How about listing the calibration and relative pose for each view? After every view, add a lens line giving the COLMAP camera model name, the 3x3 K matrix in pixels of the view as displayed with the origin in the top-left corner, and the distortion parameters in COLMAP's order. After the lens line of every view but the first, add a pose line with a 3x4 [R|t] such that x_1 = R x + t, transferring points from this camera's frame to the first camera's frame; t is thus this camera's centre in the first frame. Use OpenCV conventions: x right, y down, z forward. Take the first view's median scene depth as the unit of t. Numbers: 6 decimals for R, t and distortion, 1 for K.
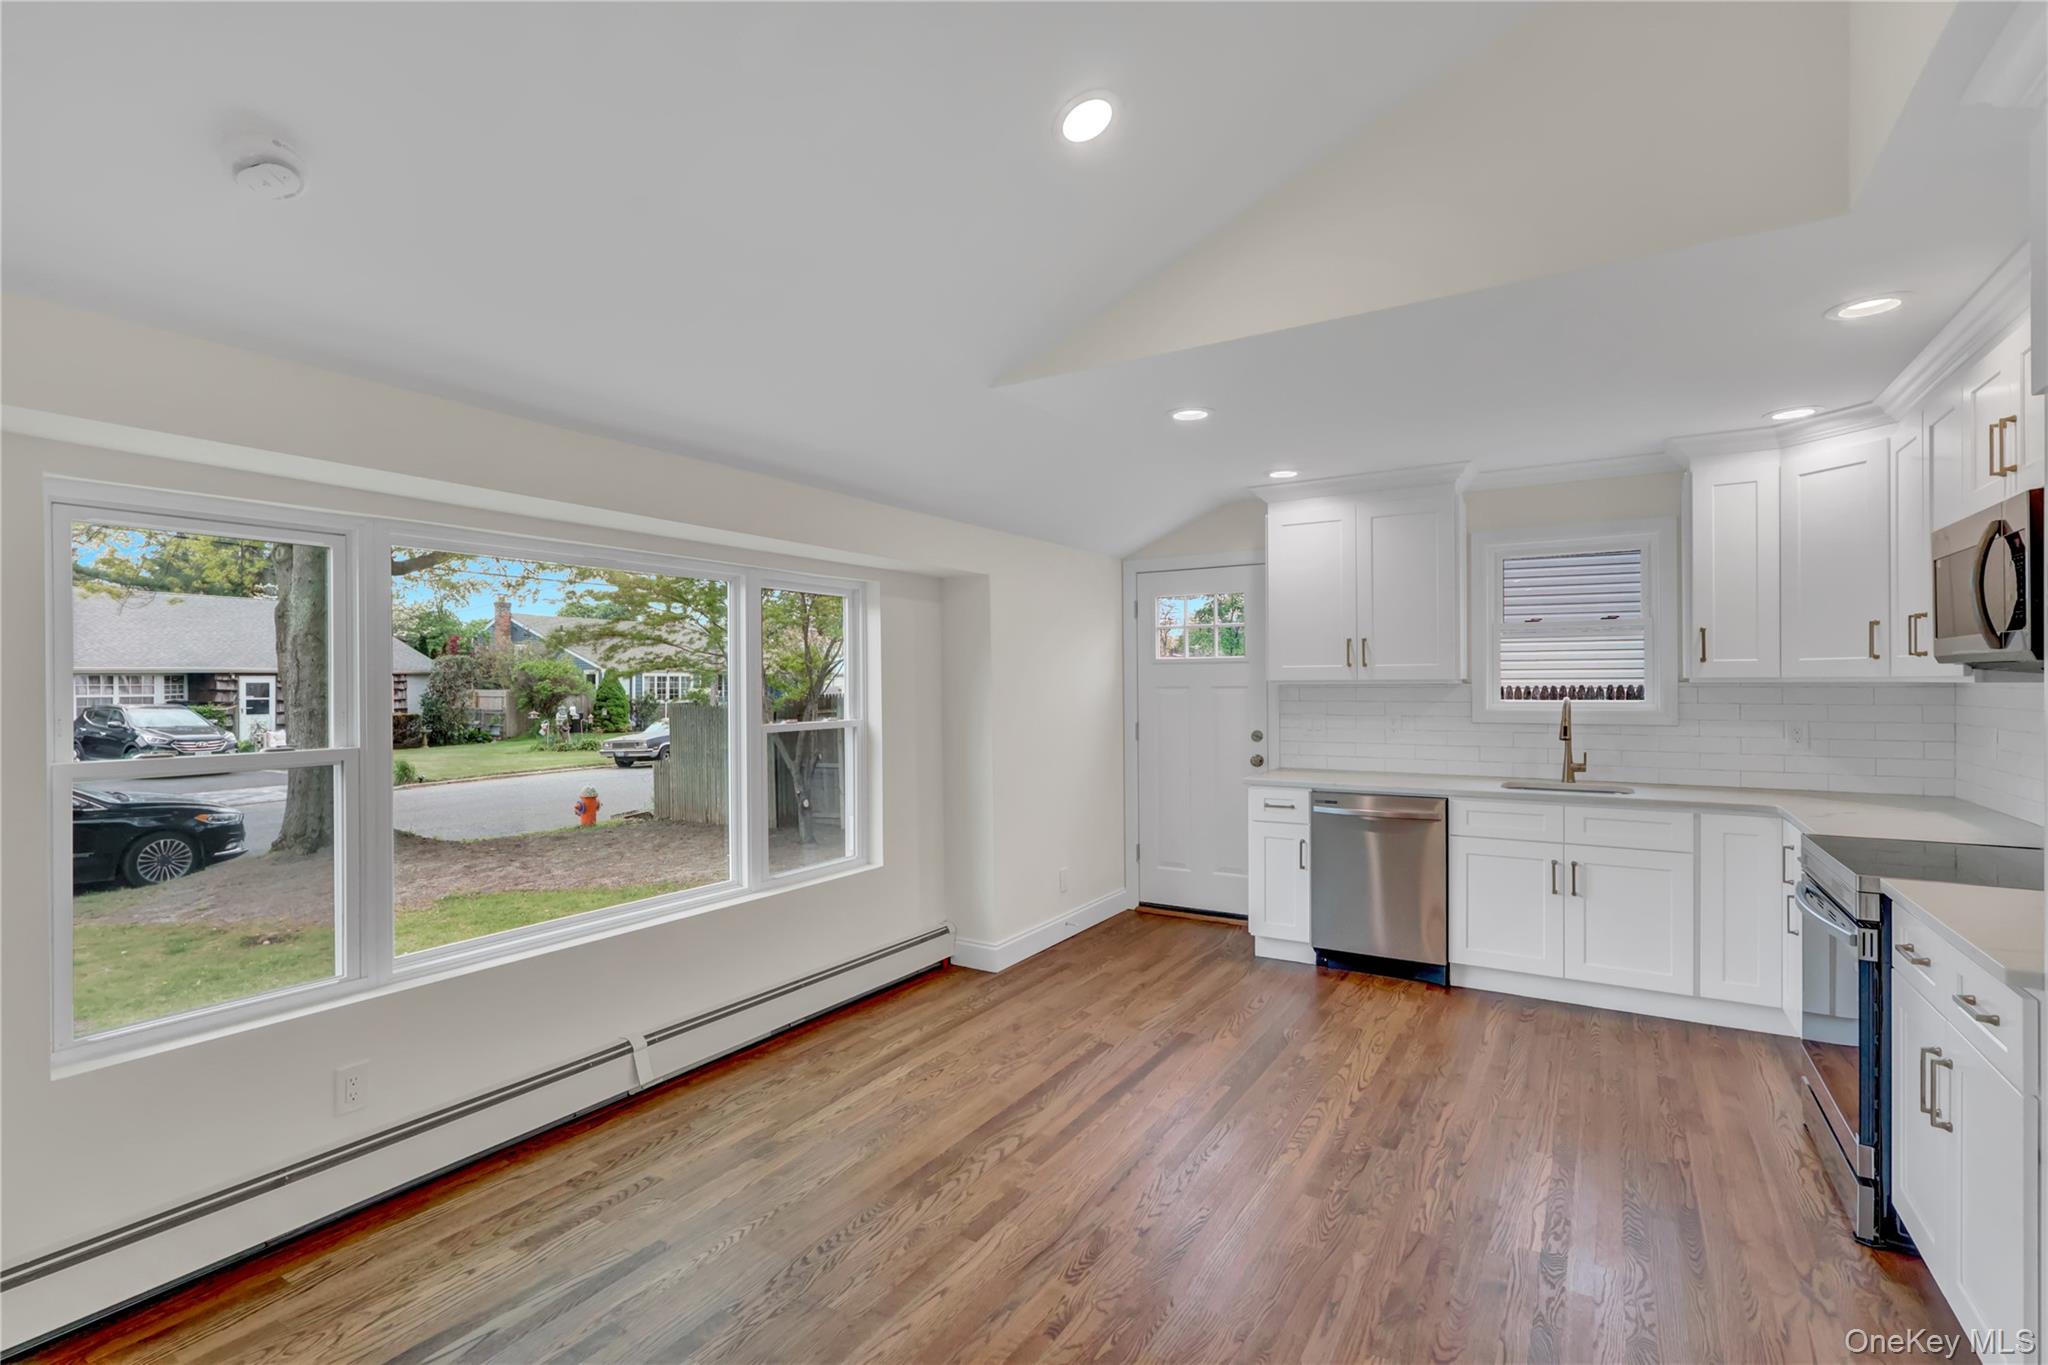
lens RADIAL K [[948.7, 0, 1018.9], [0, 948.7, 679.2], [0, 0, 1]] dist [-0.001541, 0.001751]
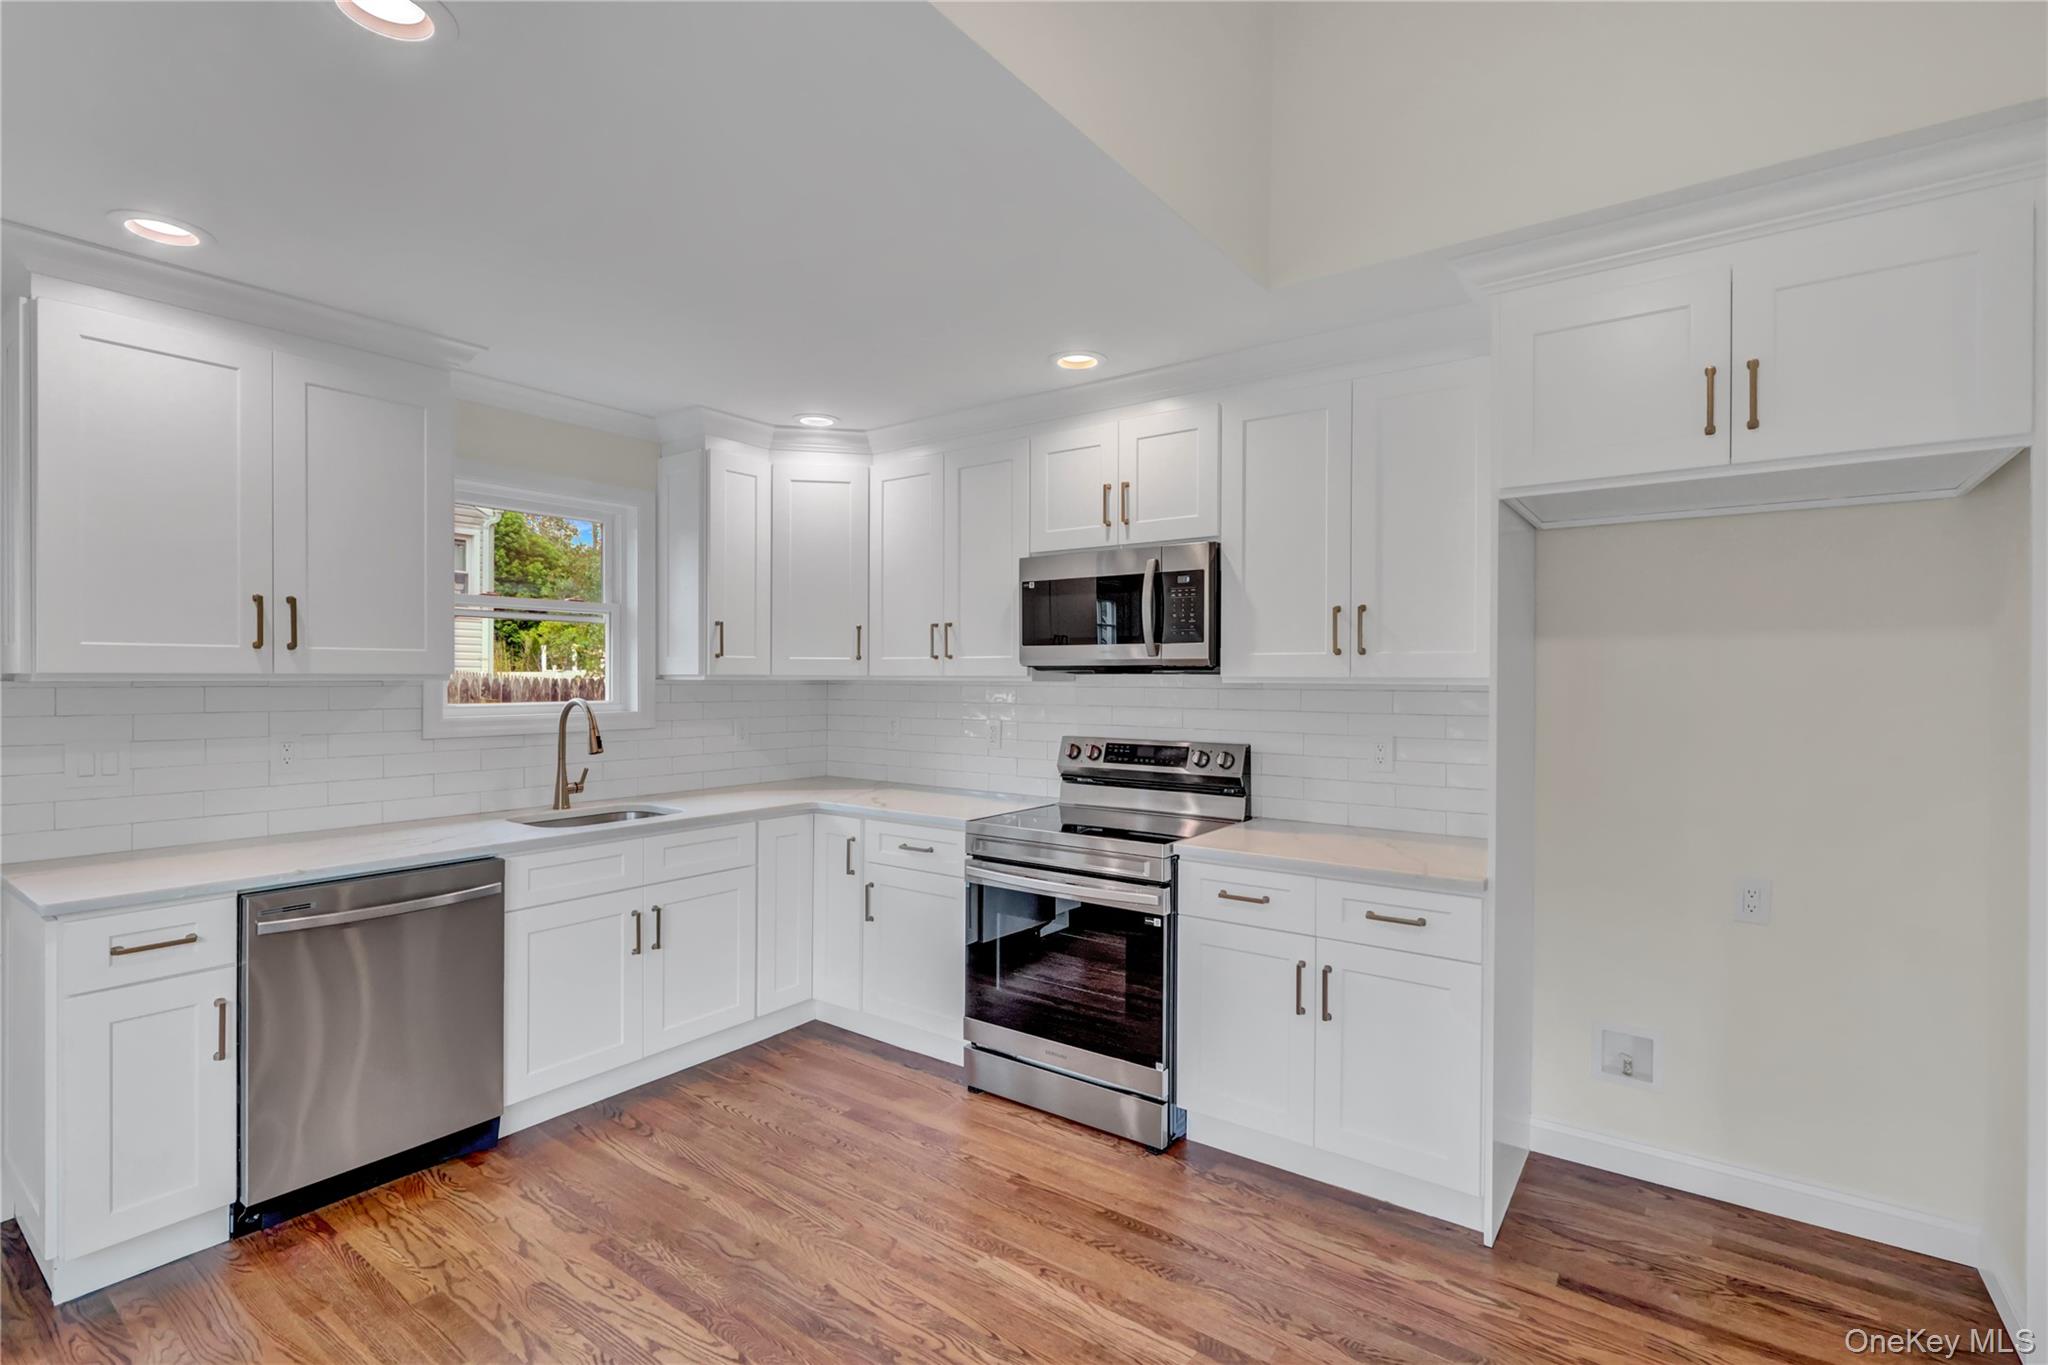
lens RADIAL K [[941.1, 0, 1024.0], [0, 941.1, 682.5], [0, 0, 1]] dist [-0.002893, 0.000404]
pose [[0.080674, -0.000885, 0.996740, -0.155859], [-0.007329, 0.999972, 0.001481, 0.002116], [-0.996714, -0.007425, 0.080665, 0.566119]]
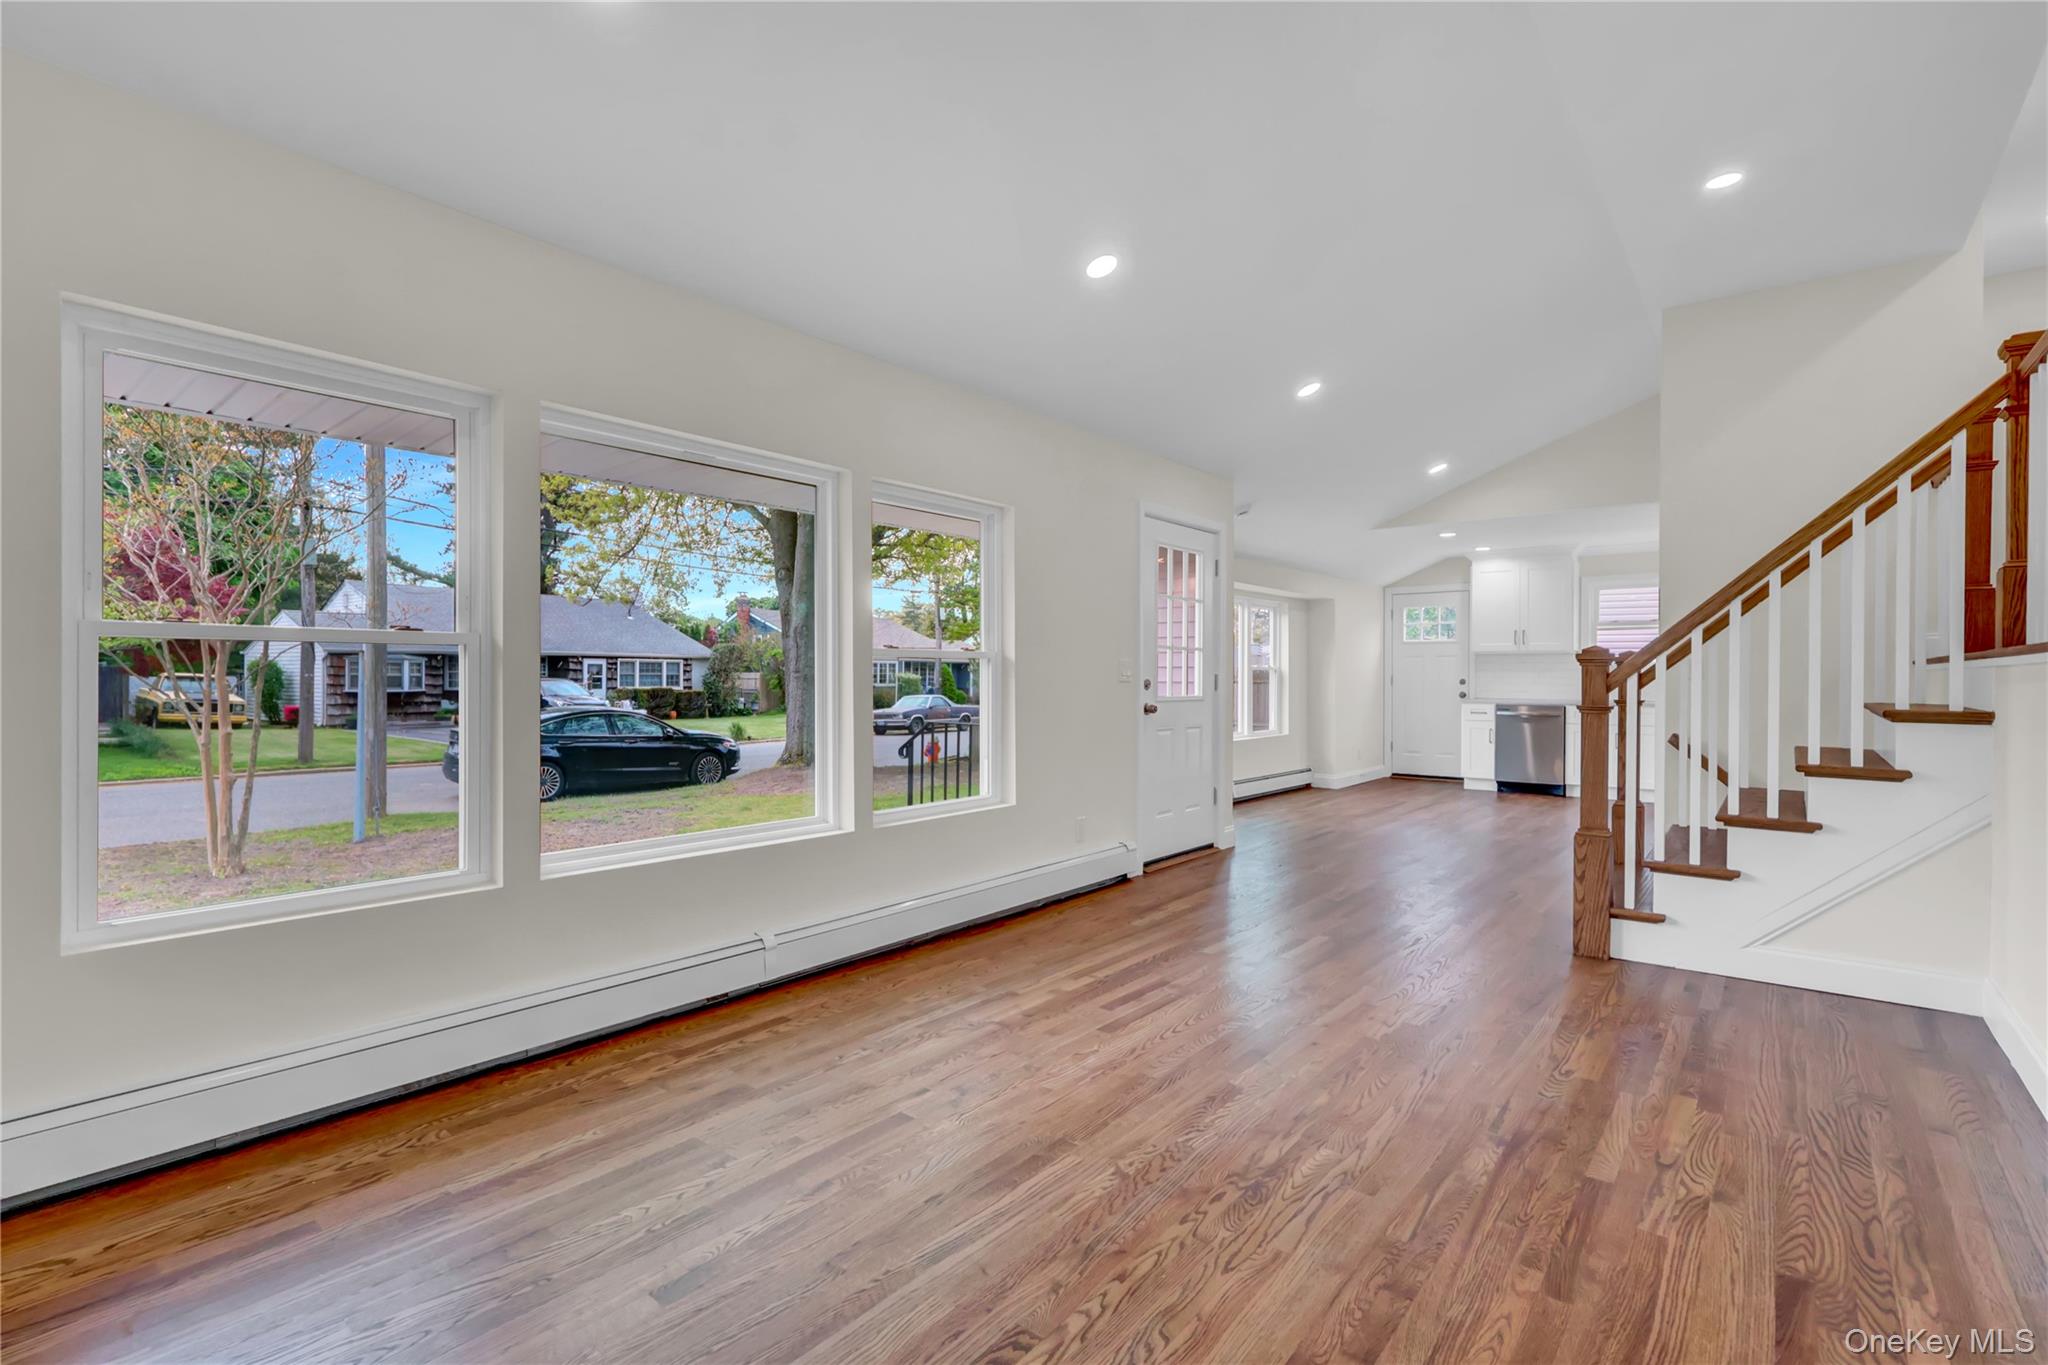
lens RADIAL K [[948.7, 0, 1018.9], [0, 948.7, 679.2], [0, 0, 1]] dist [-0.001541, 0.001751]
pose [[0.991019, 0.009463, -0.133383, -0.450122], [-0.008439, 0.999930, 0.008236, 0.056659], [0.133452, -0.007037, 0.991030, -1.195334]]
